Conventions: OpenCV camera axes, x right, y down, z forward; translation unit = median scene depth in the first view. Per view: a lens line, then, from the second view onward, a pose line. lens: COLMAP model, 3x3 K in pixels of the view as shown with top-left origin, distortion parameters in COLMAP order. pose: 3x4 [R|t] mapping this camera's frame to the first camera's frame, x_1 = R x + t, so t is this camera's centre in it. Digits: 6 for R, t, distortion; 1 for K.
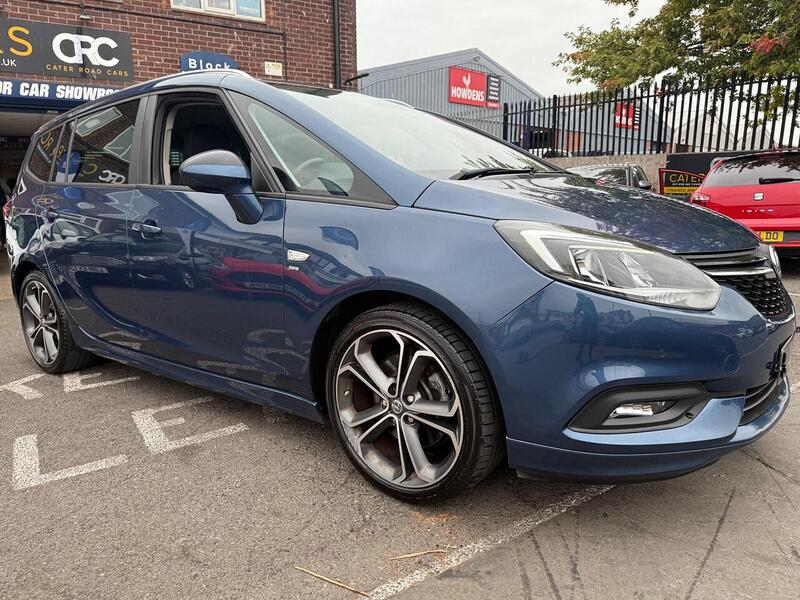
lens RADIAL K [[577.4, 0, 400.0], [0, 577.4, 300.0], [0, 0, 1]] dist [0.065006, -0.087405]
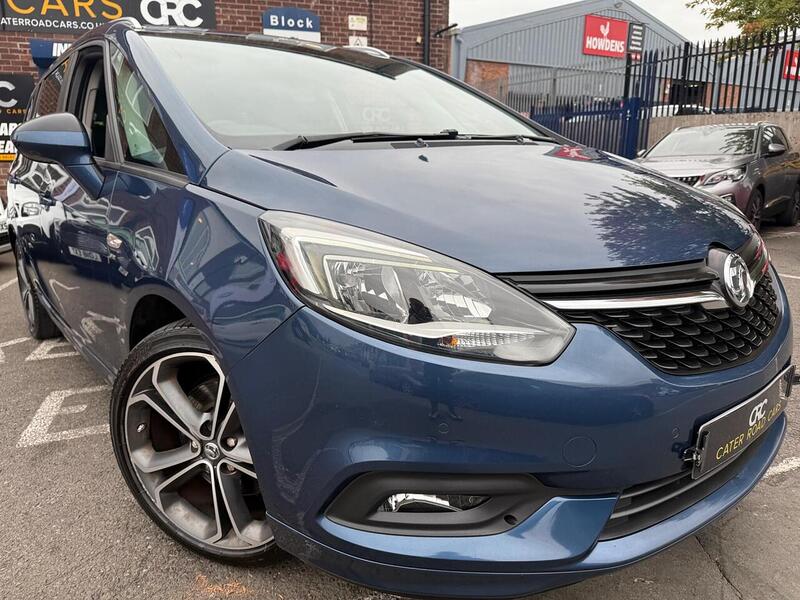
lens RADIAL K [[583.3, 0, 404.6], [0, 583.3, 297.9], [0, 0, 1]] dist [0.004918, 0.001326]
pose [[0.975798, 0.061326, -0.209897, 0.092994], [-0.048273, 0.996601, 0.066759, -0.016561], [0.213278, -0.055011, 0.975442, 0.063764]]
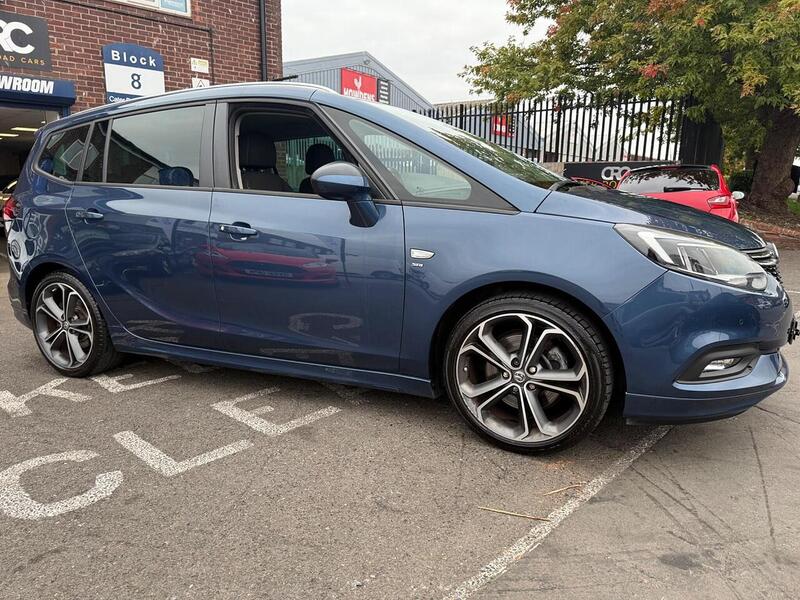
lens RADIAL K [[578.2, 0, 402.9], [0, 578.2, 301.6], [0, 0, 1]] dist [0.037835, -0.036821]
pose [[0.977638, -0.025328, 0.208764, -0.105781], [0.024705, 0.999679, 0.005592, 0.002797], [-0.208839, -0.000310, 0.977950, -0.029760]]
